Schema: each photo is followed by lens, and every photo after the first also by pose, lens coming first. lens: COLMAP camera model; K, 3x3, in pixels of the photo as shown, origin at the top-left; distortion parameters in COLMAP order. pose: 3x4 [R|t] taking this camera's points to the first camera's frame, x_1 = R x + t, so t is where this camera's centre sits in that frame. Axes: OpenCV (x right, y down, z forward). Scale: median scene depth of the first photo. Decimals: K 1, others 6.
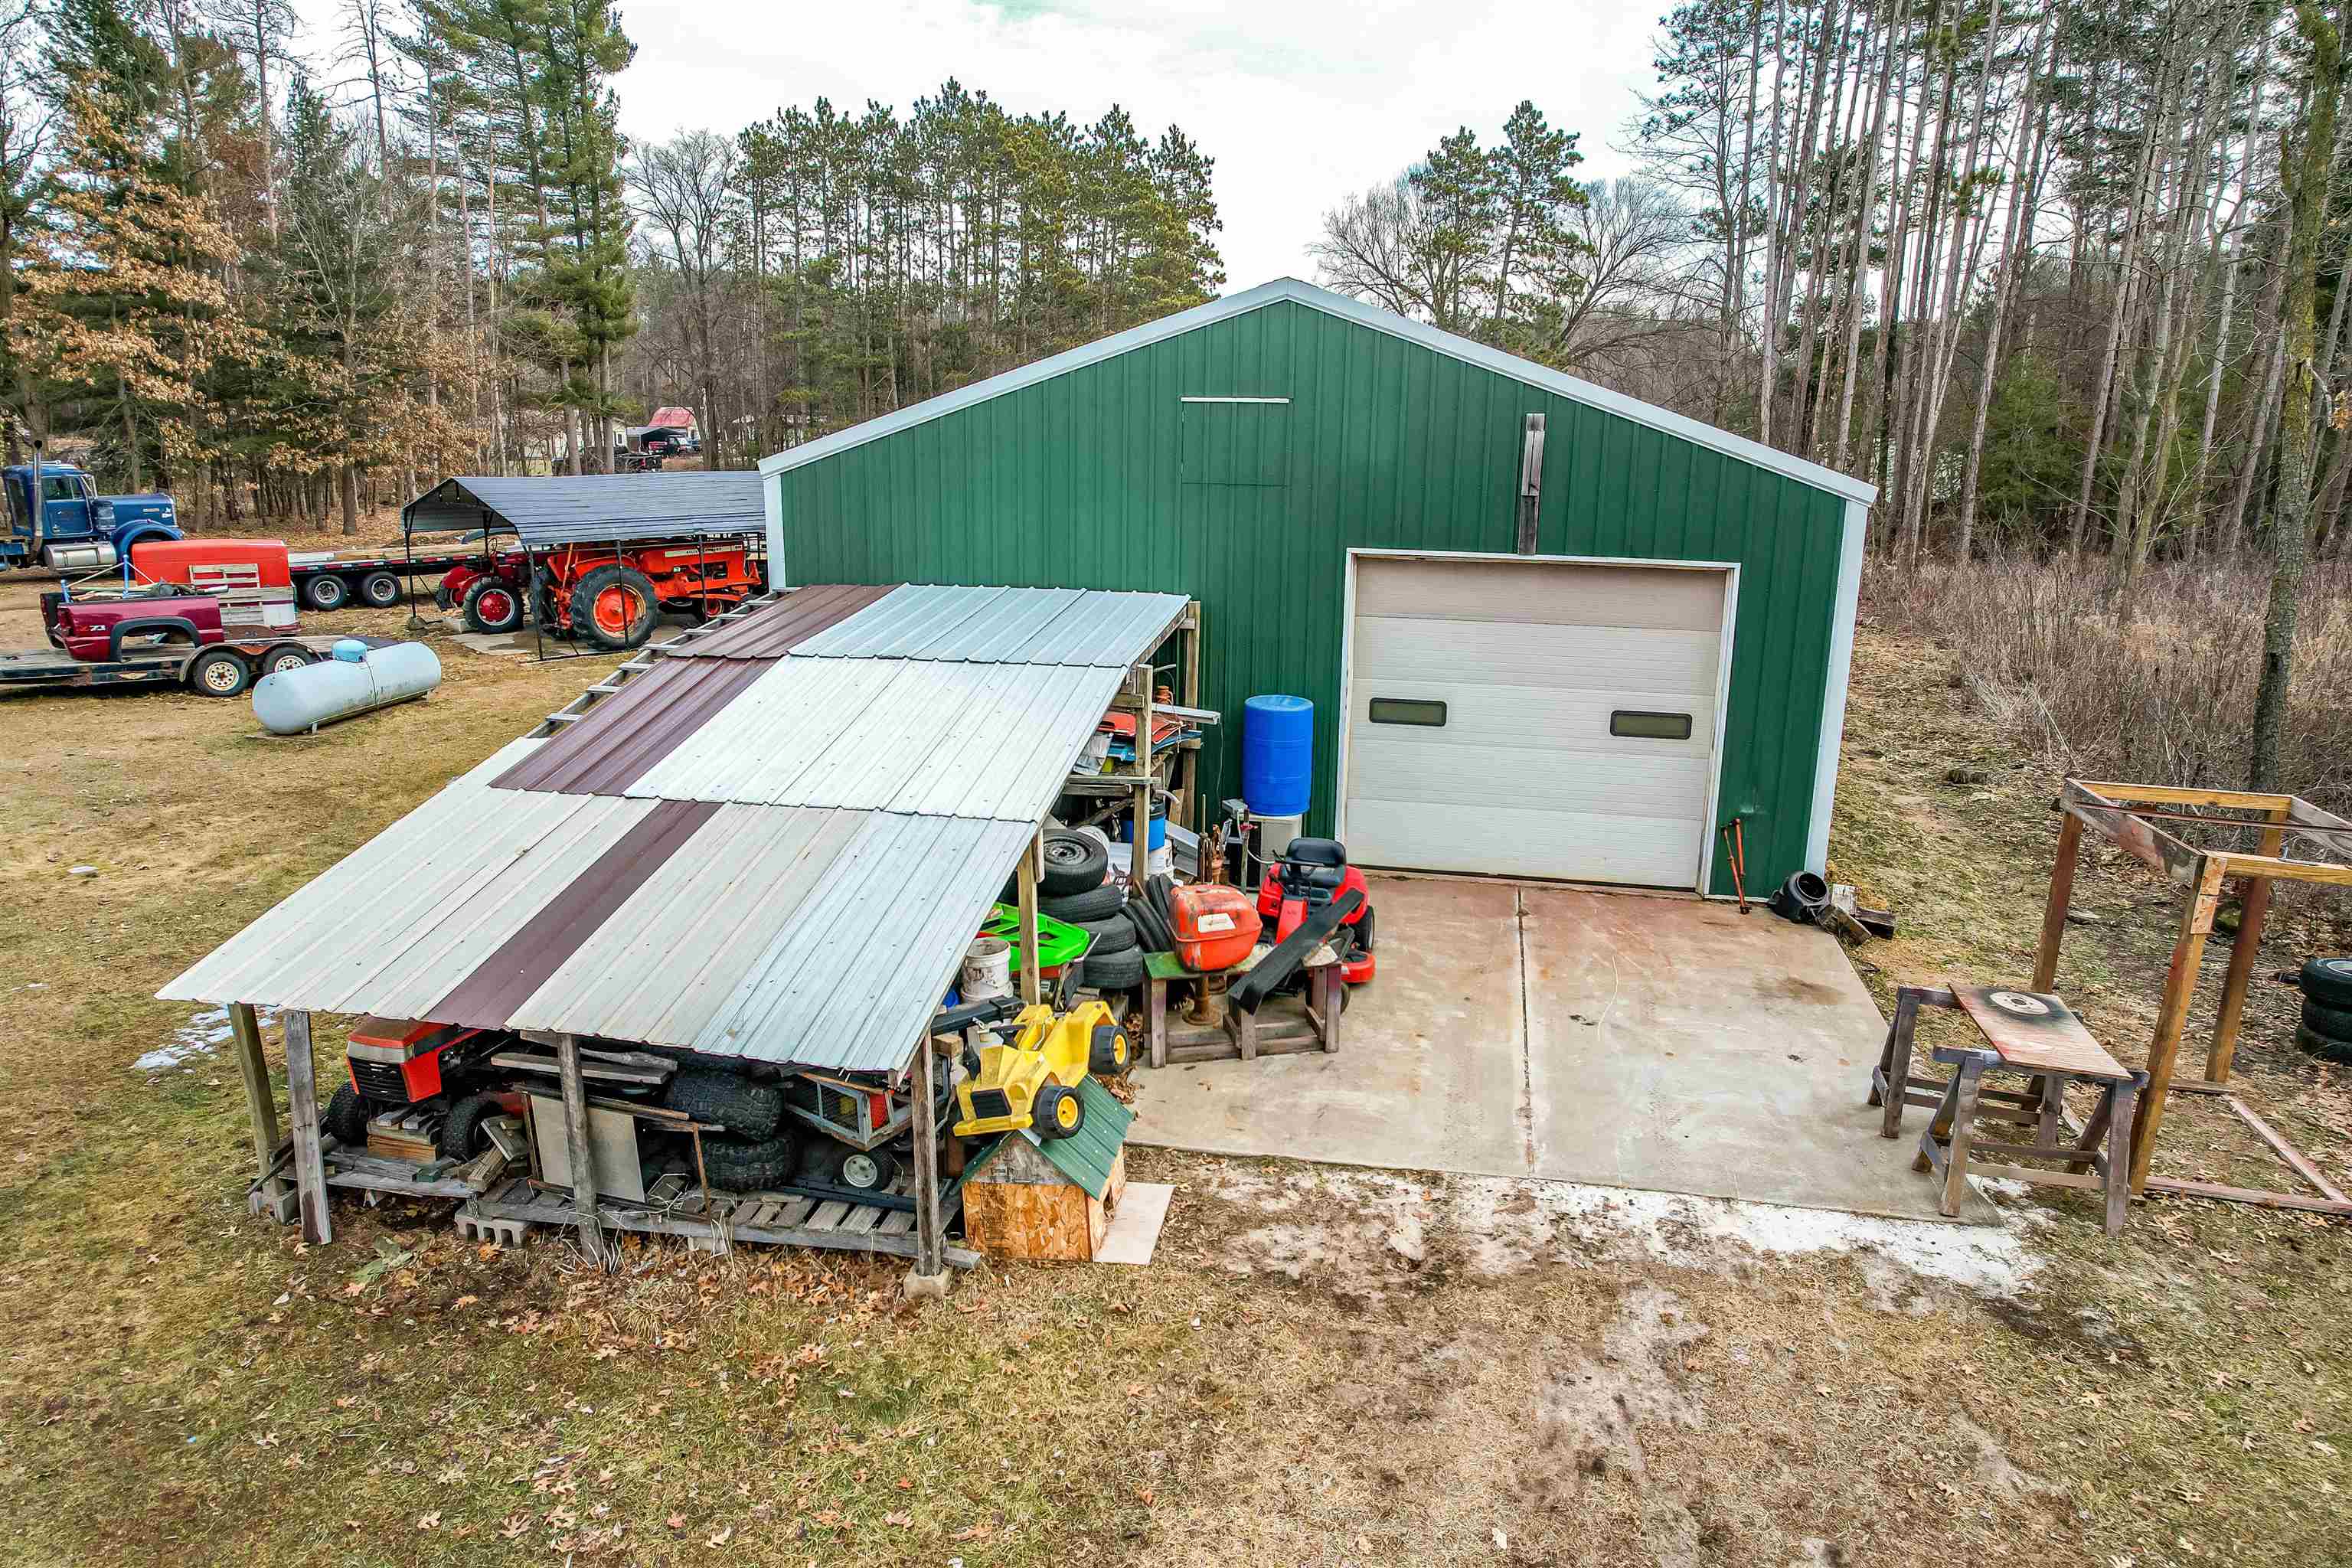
lens RADIAL K [[1502.3, 0, 1186.2], [0, 1502.3, 794.8], [0, 0, 1]] dist [-0.079961, 0.073804]
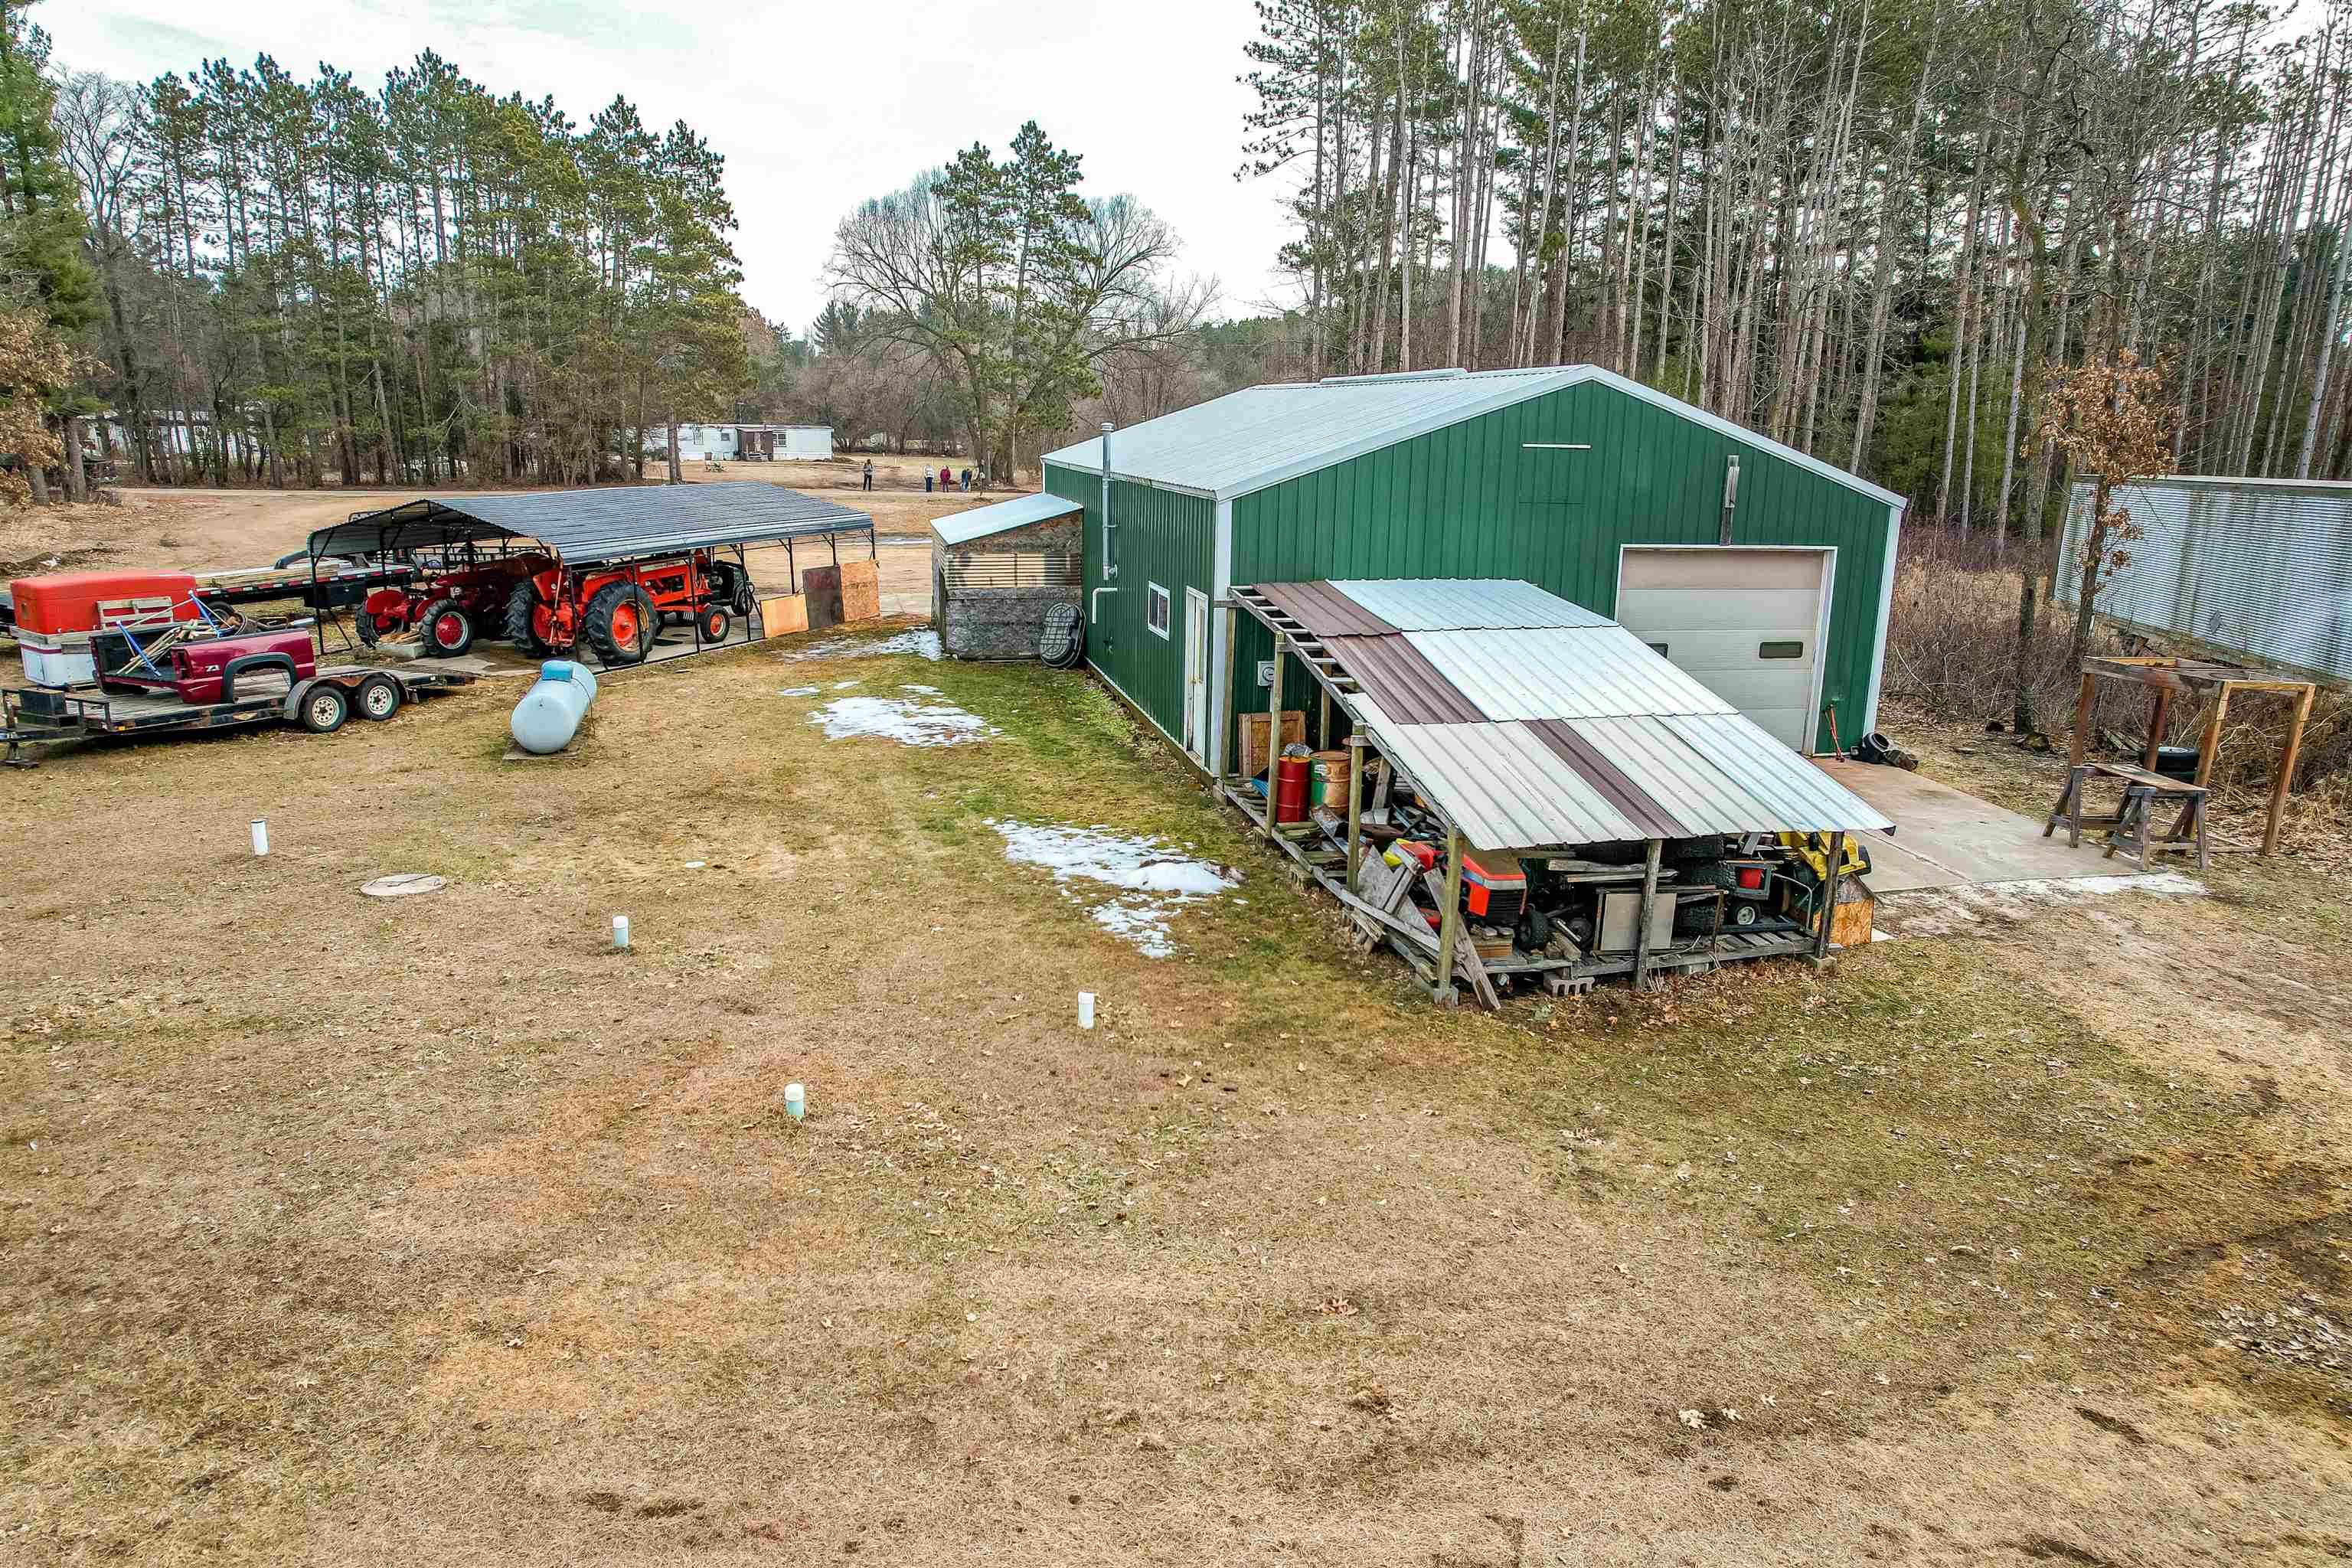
lens RADIAL K [[1502.3, 0, 1186.2], [0, 1502.3, 794.8], [0, 0, 1]] dist [-0.079961, 0.073804]
pose [[0.913198, -0.098171, 0.395515, -0.445387], [0.095045, 0.995092, 0.027543, 0.001368], [-0.396278, 0.012440, 0.918046, -0.097528]]
